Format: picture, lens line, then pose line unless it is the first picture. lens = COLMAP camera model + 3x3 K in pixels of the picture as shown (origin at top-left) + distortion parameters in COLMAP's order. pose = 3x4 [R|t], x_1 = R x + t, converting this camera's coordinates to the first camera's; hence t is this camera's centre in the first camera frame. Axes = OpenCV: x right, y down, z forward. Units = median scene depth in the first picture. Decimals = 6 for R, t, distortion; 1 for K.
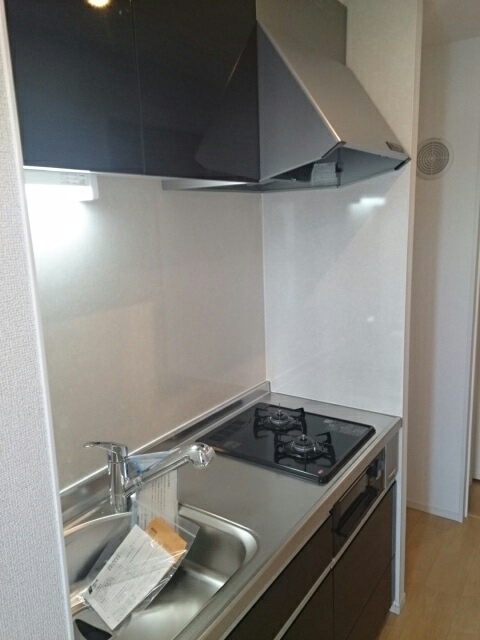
lens RADIAL K [[527.2, 0, 240.0], [0, 527.2, 320.0], [0, 0, 1]] dist [0.063154, -0.004695]
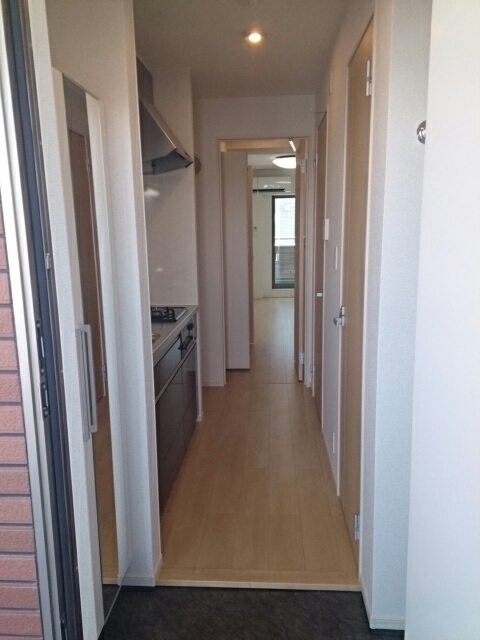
lens RADIAL K [[527.2, 0, 240.0], [0, 527.2, 320.0], [0, 0, 1]] dist [0.063154, -0.004695]
pose [[0.874932, -0.067568, 0.479509, -0.430398], [0.078036, 0.996949, -0.001908, 0.245557], [-0.477917, 0.039088, 0.877535, -0.630537]]
